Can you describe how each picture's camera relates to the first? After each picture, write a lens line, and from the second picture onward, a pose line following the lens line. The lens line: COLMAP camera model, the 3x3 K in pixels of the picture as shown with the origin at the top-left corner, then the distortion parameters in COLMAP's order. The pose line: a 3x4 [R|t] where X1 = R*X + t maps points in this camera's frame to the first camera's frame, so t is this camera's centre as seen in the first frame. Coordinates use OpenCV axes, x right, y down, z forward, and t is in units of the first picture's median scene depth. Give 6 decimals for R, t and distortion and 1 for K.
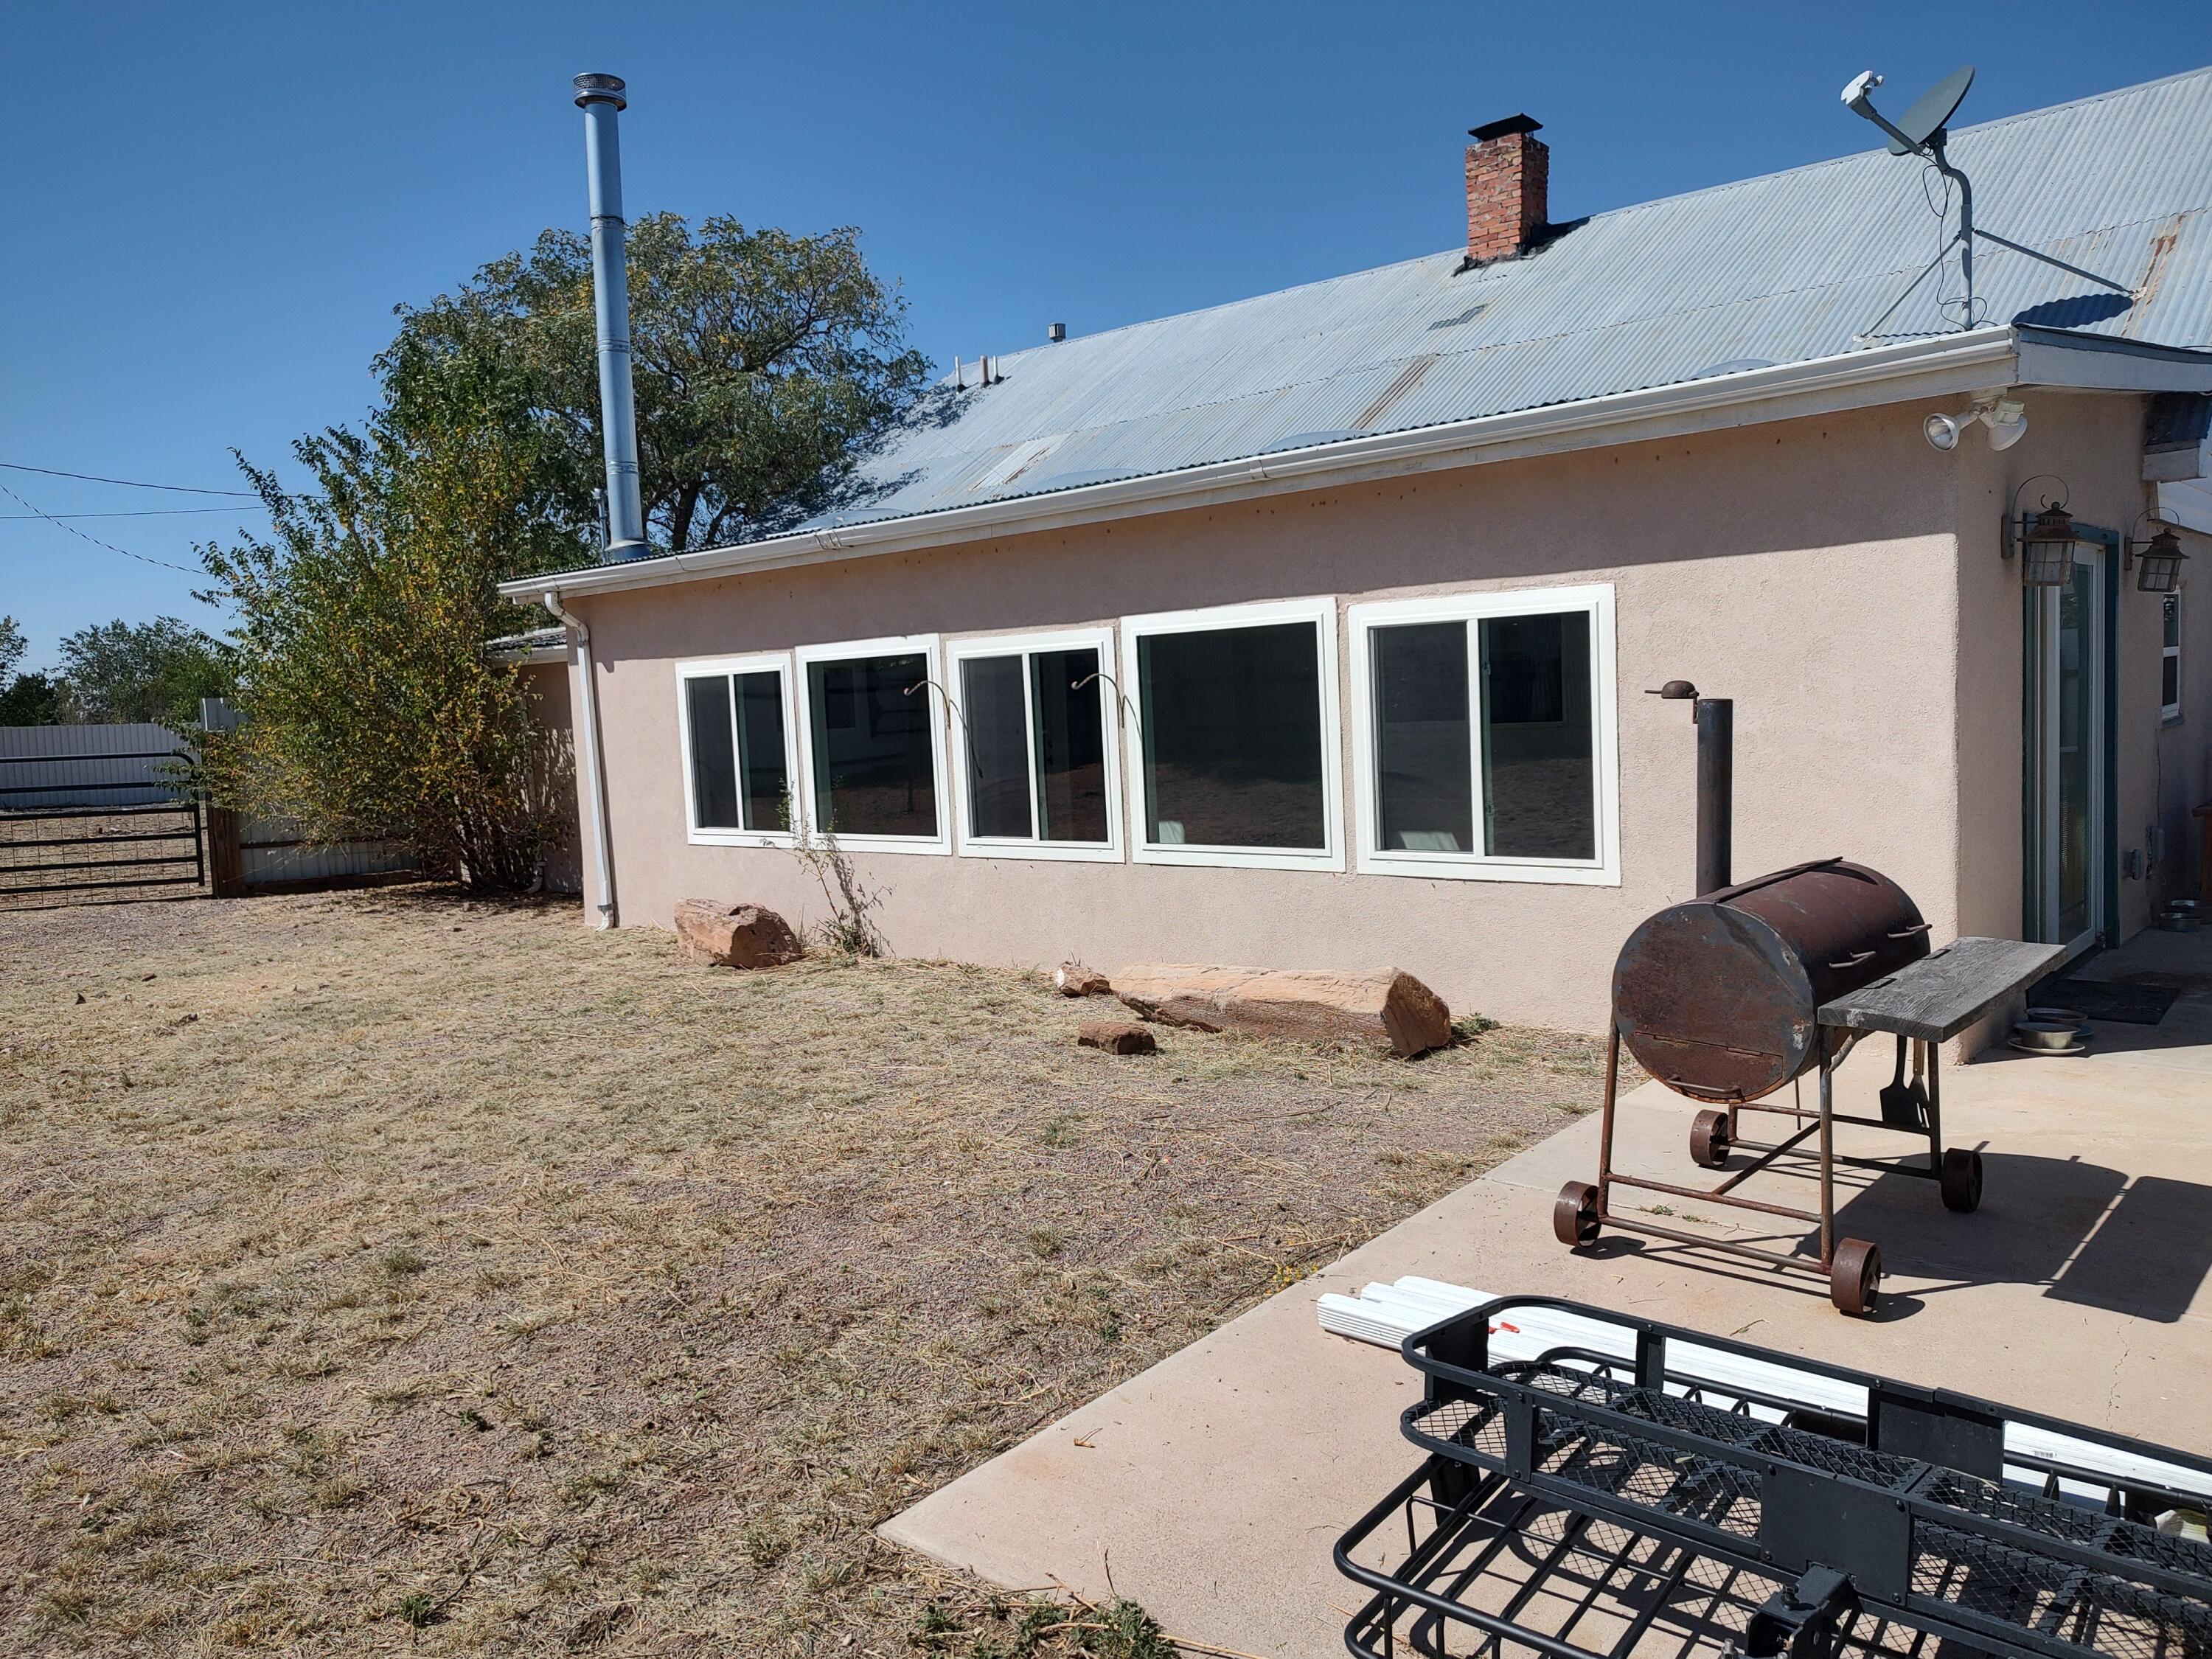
lens RADIAL K [[1597.3, 0, 1104.2], [0, 1597.3, 834.2], [0, 0, 1]] dist [0.026760, -0.026134]
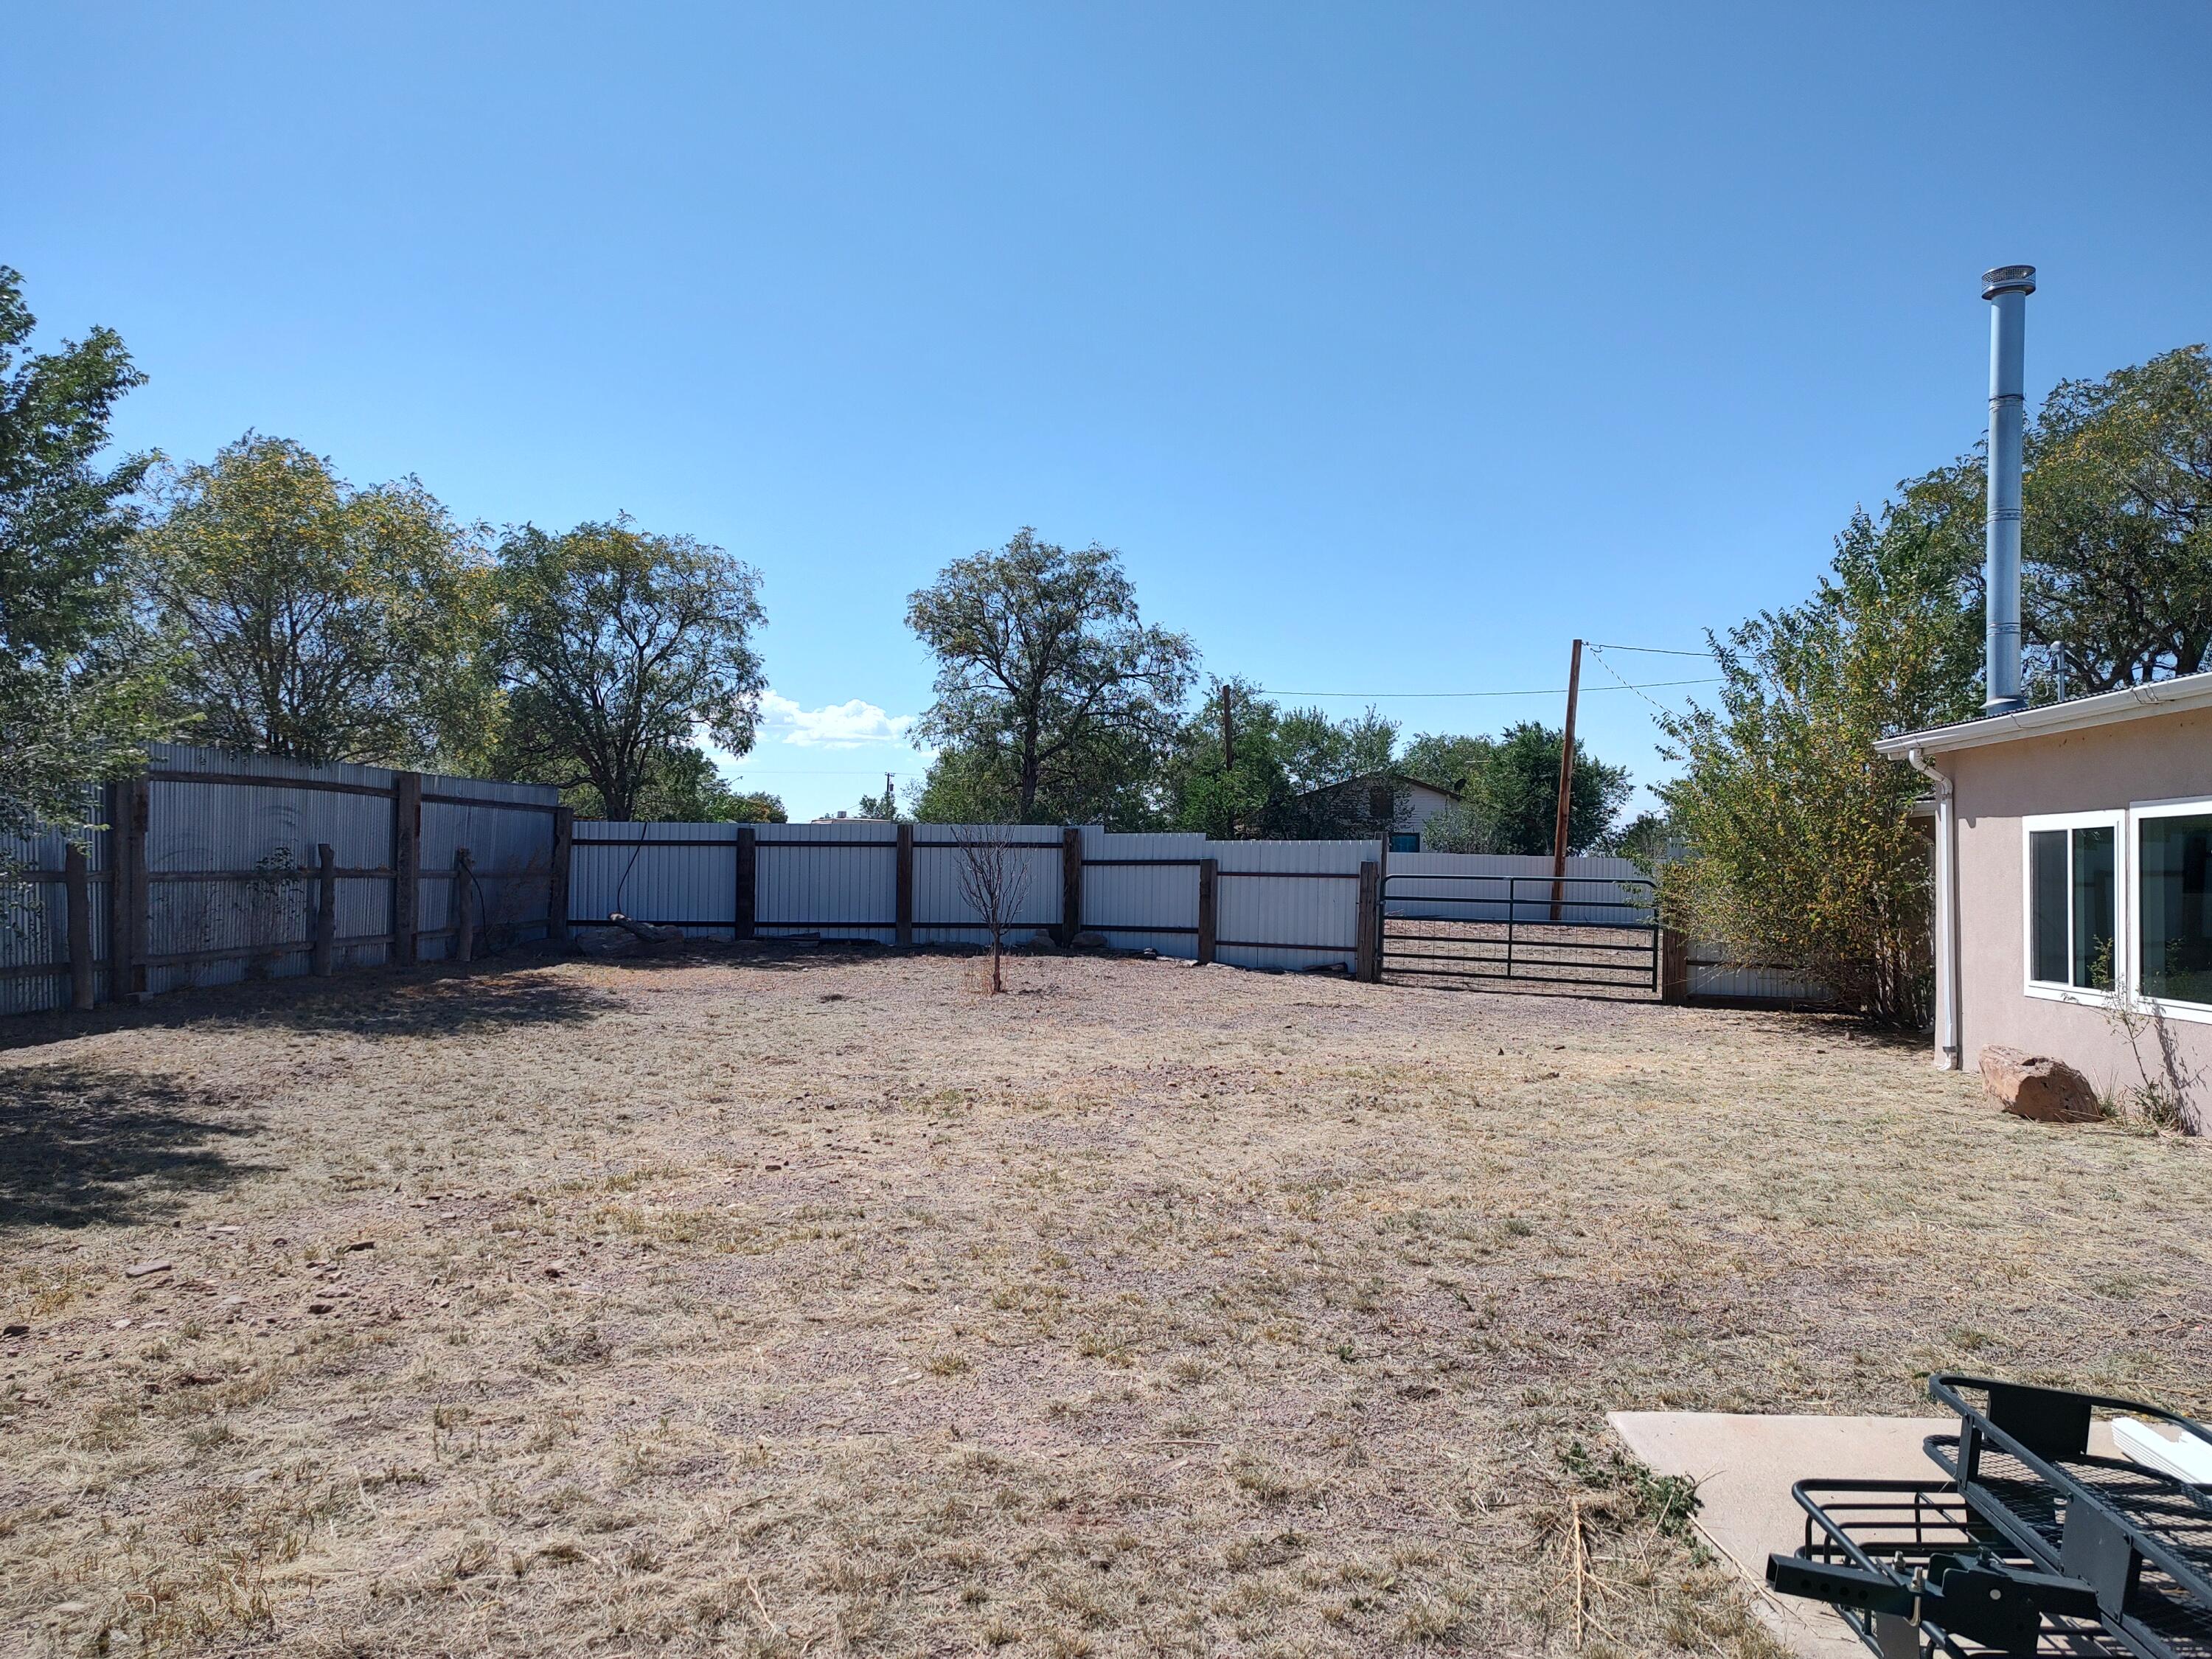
lens RADIAL K [[1597.3, 0, 1094.5], [0, 1597.3, 831.3], [0, 0, 1]] dist [0.026760, -0.026134]
pose [[0.590109, 0.032766, -0.806658, 0.345321], [-0.107880, 0.993416, -0.038567, 0.009671], [0.800083, 0.109781, 0.589759, -0.128045]]
